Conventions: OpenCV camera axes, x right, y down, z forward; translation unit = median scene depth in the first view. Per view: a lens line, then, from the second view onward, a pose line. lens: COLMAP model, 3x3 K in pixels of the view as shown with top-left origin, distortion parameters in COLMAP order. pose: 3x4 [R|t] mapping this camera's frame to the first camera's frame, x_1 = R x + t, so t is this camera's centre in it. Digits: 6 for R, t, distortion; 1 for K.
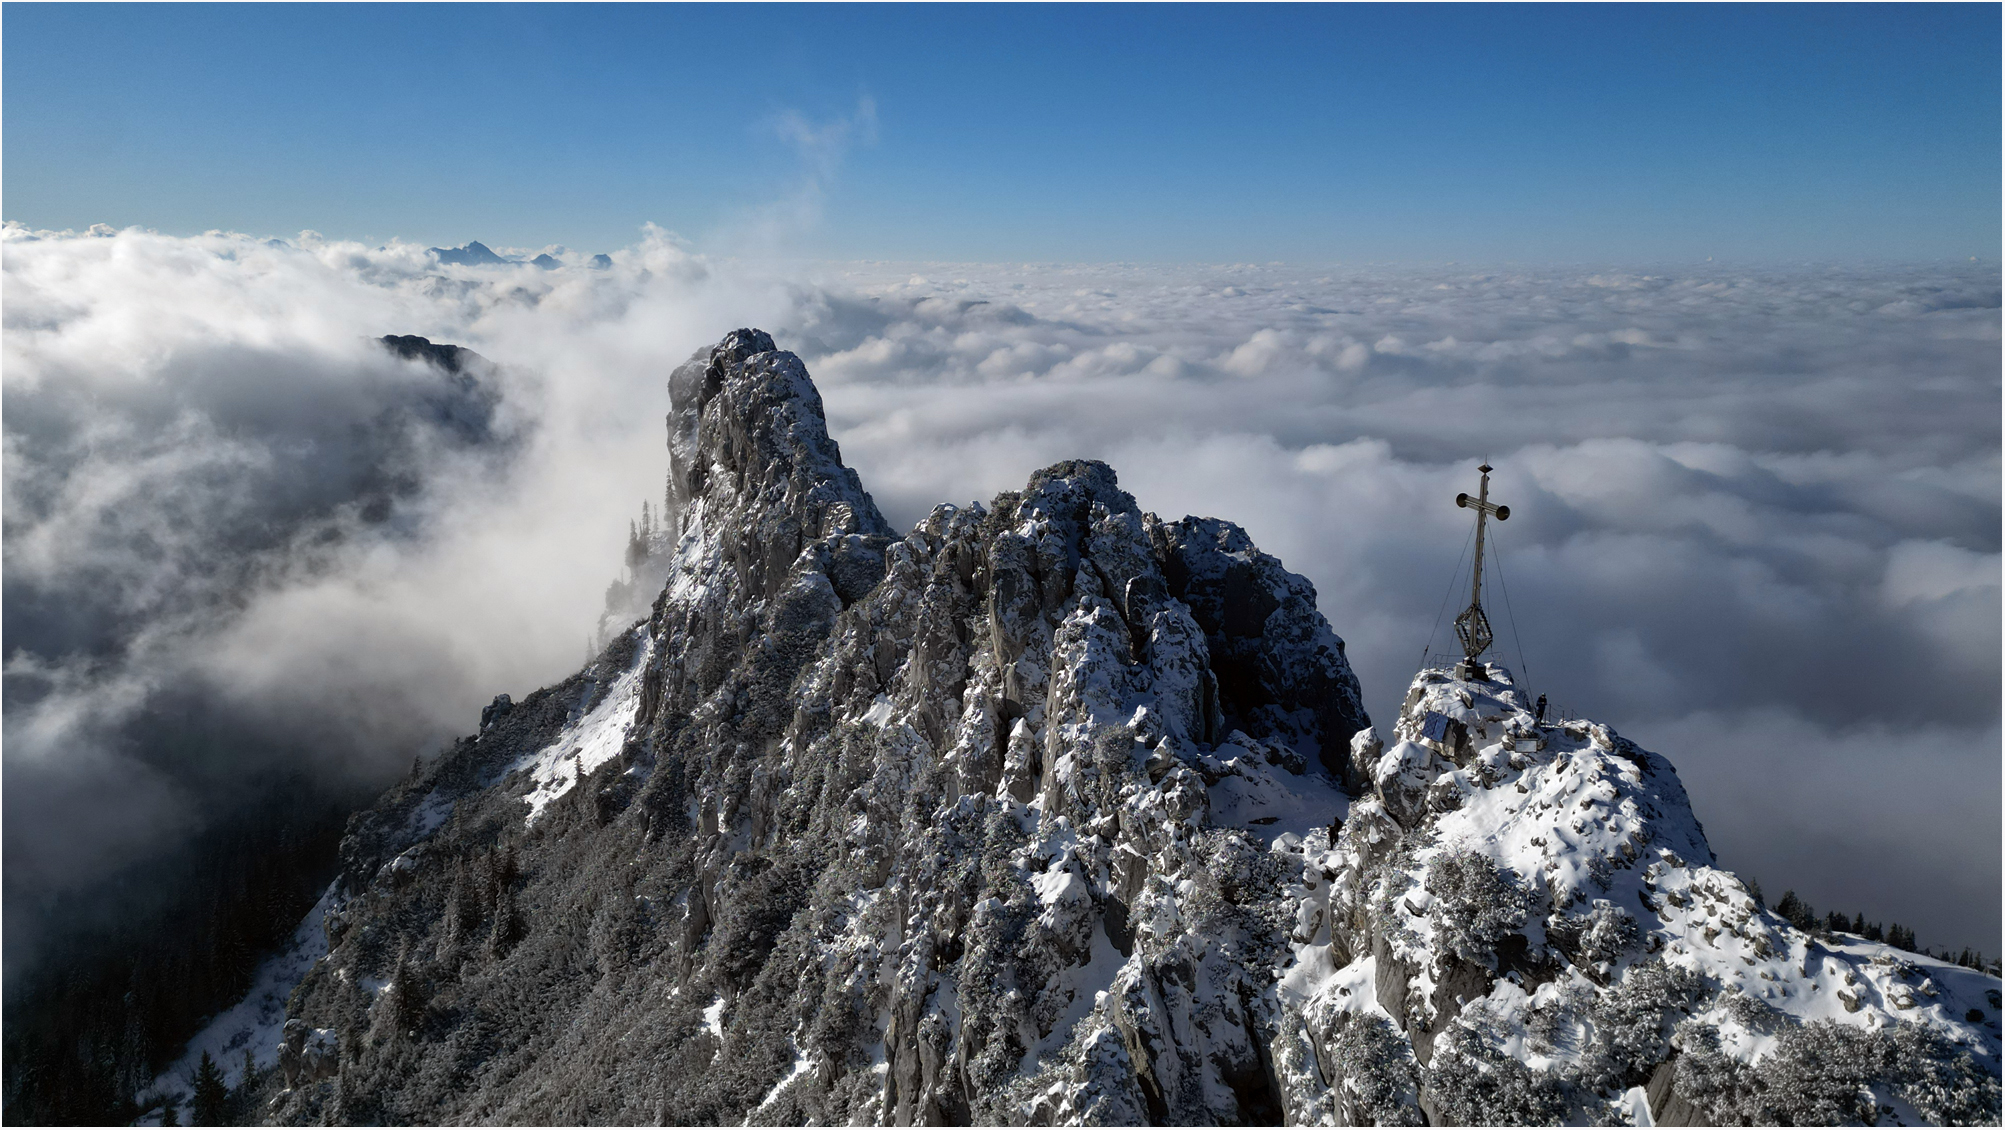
lens RADIAL K [[1384.1, 0, 1002.5], [0, 1384.1, 565.0], [0, 0, 1]] dist [0.134370, -0.201255]
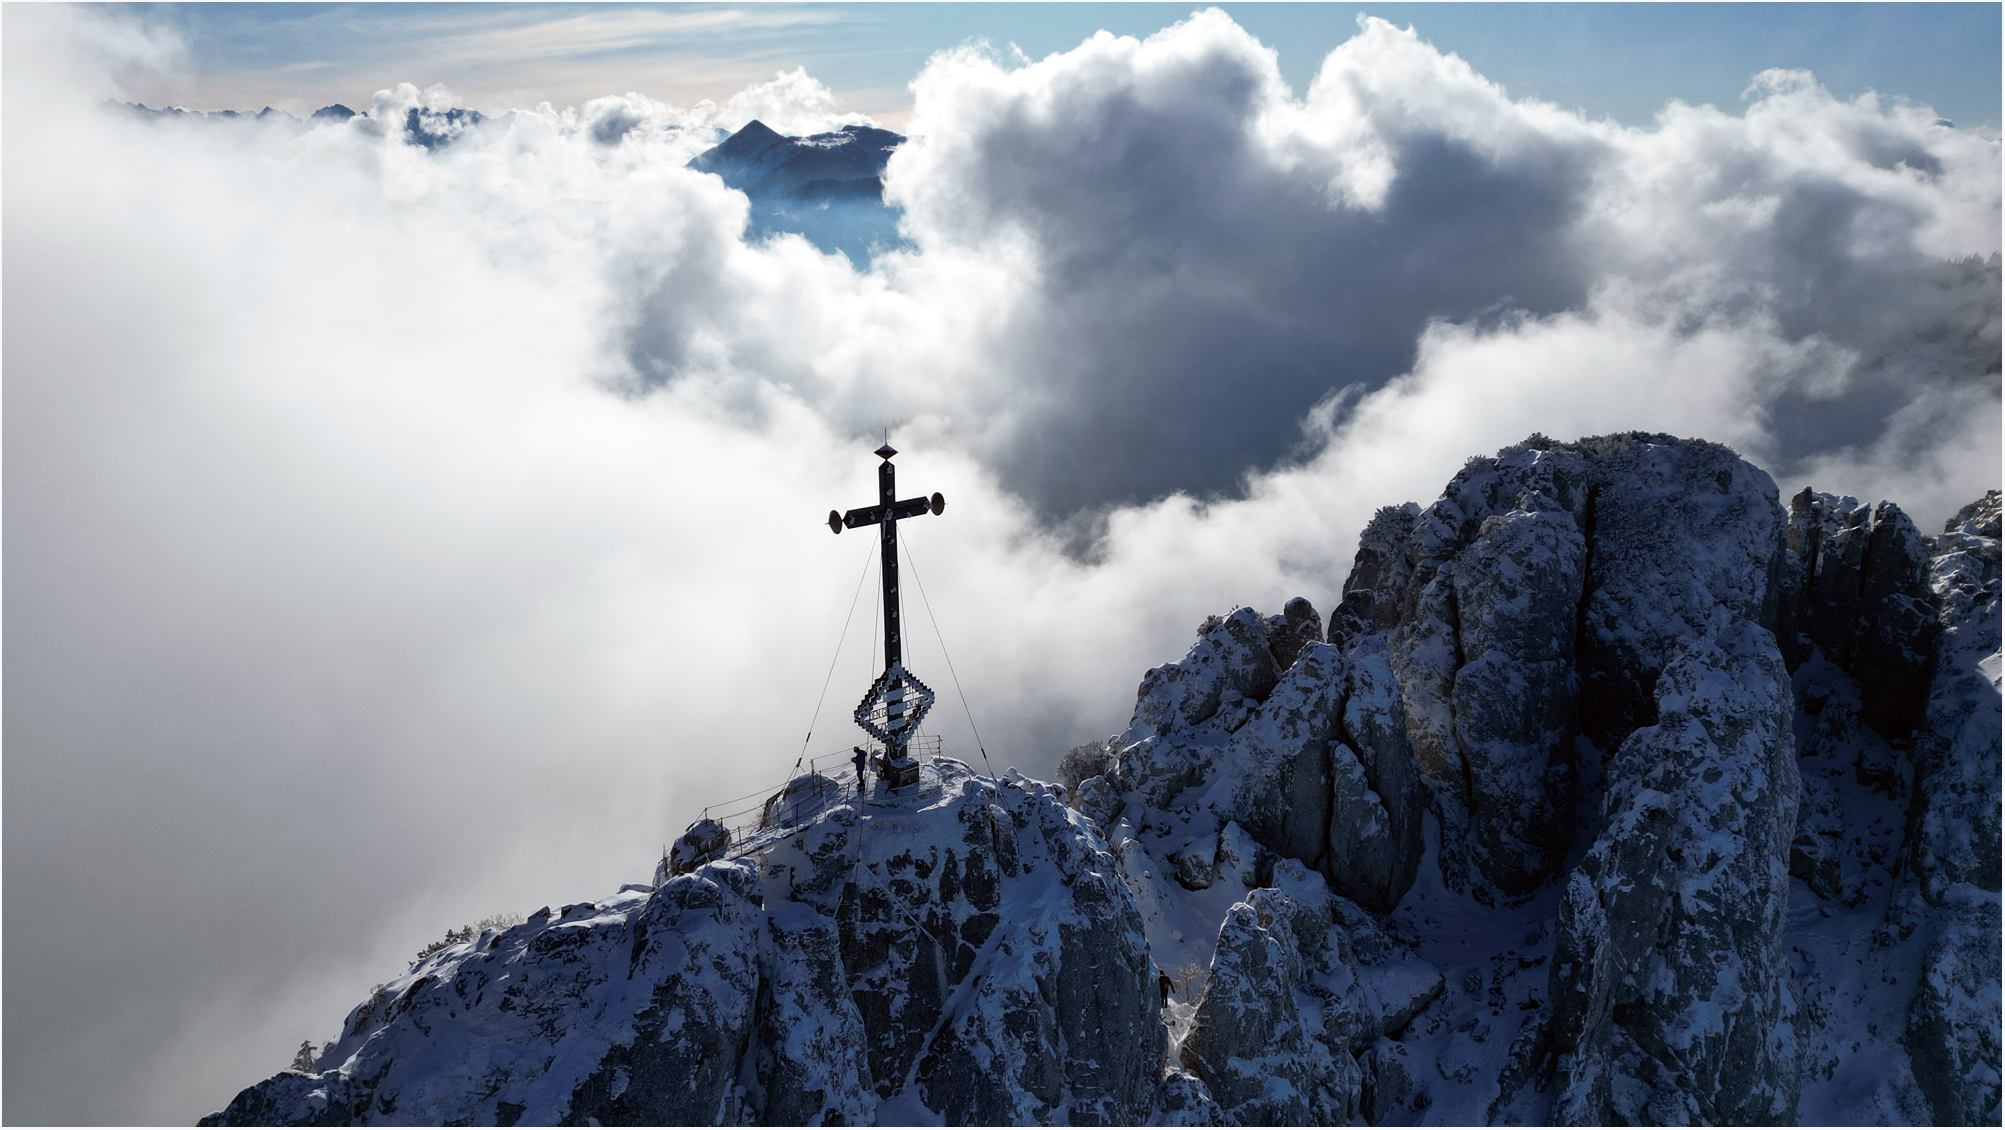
lens RADIAL K [[1417.2, 0, 1002.5], [0, 1417.2, 565.0], [0, 0, 1]] dist [0.038026, -0.000885]
pose [[0.436909, 0.247946, -0.864658, 0.549539], [-0.187430, 0.965254, 0.182084, -0.086462], [0.879761, 0.082509, 0.468201, 0.450994]]
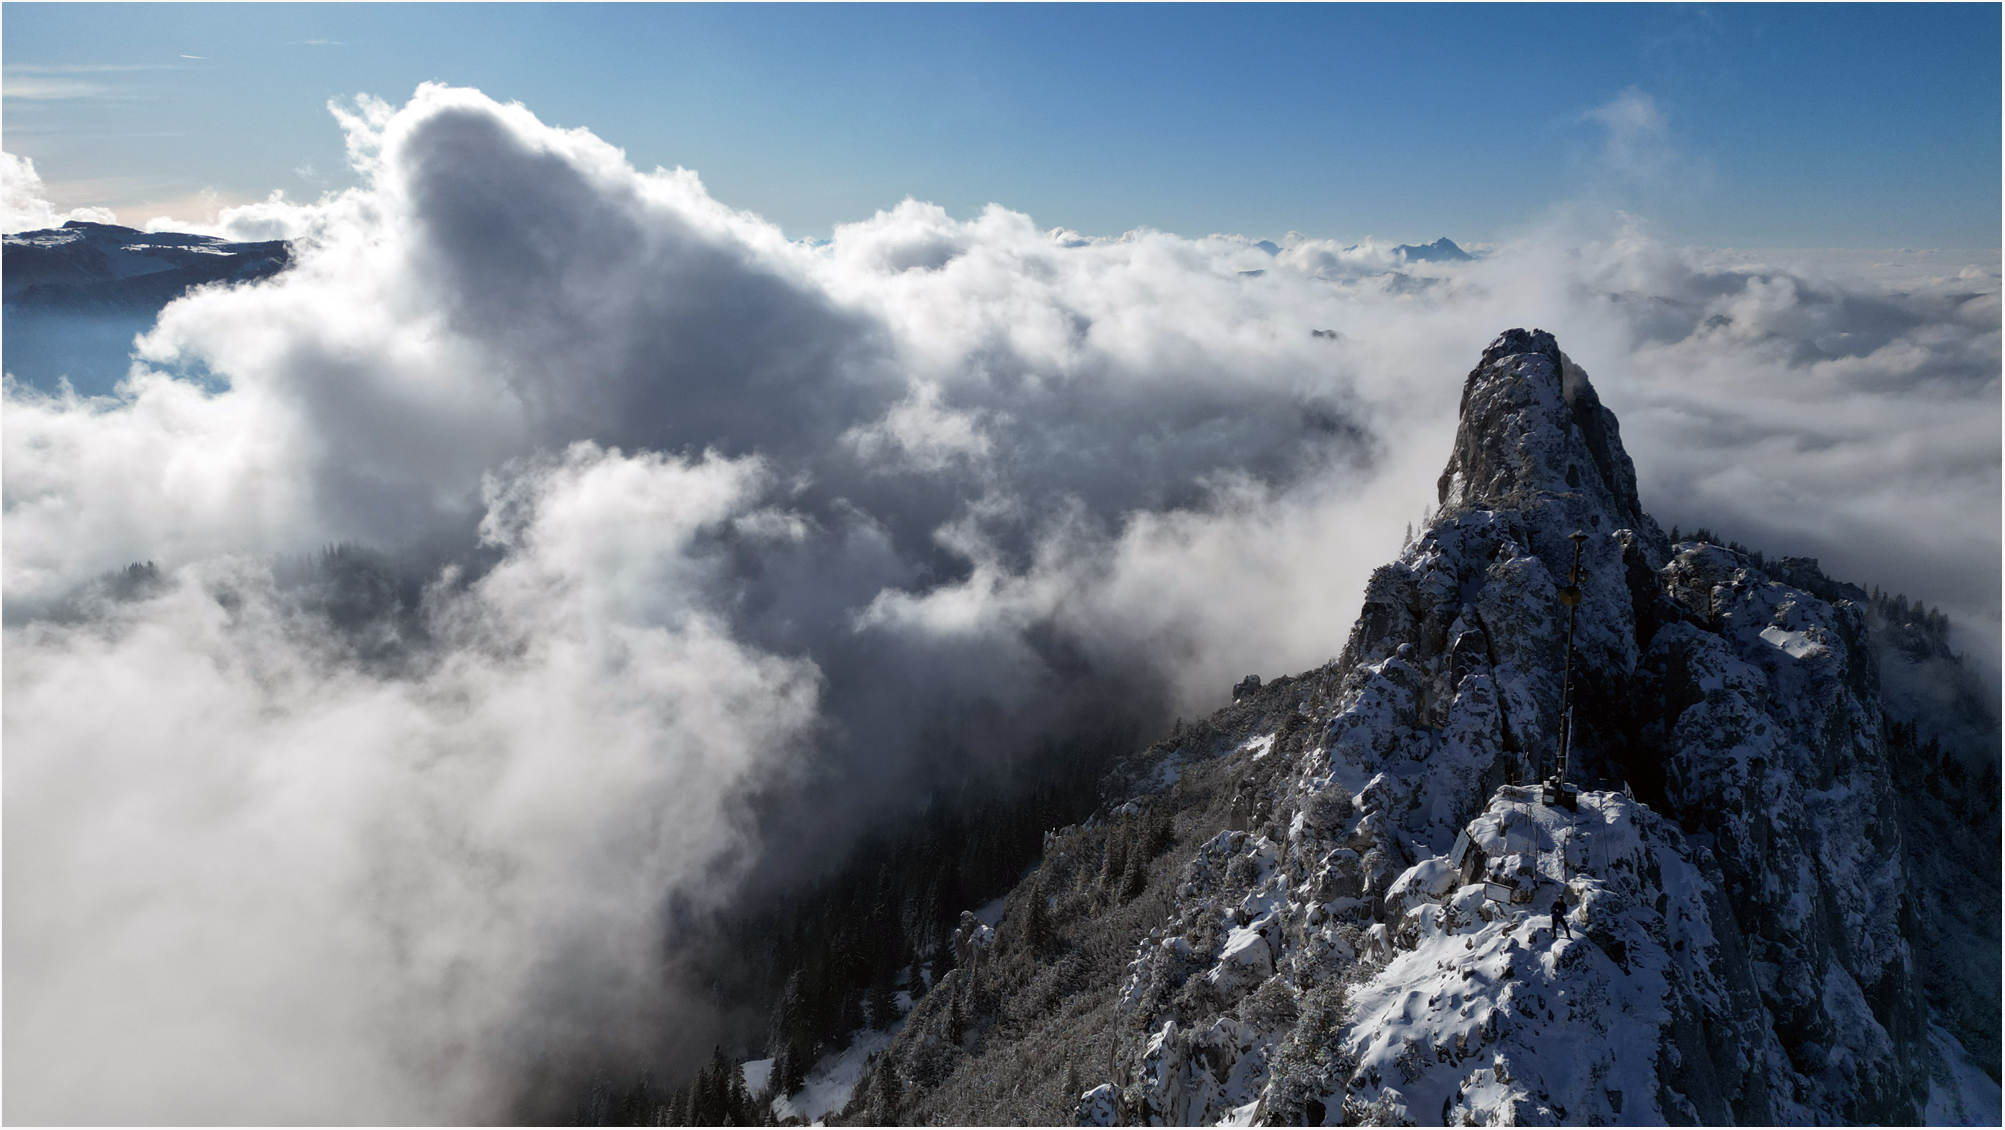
lens RADIAL K [[1417.2, 0, 1002.5], [0, 1417.2, 565.0], [0, 0, 1]] dist [0.038026, -0.000885]
pose [[0.799460, 0.125822, -0.587395, 0.329616], [-0.125735, 0.991208, 0.041191, -0.027381], [0.587413, 0.040925, 0.808252, 0.107632]]
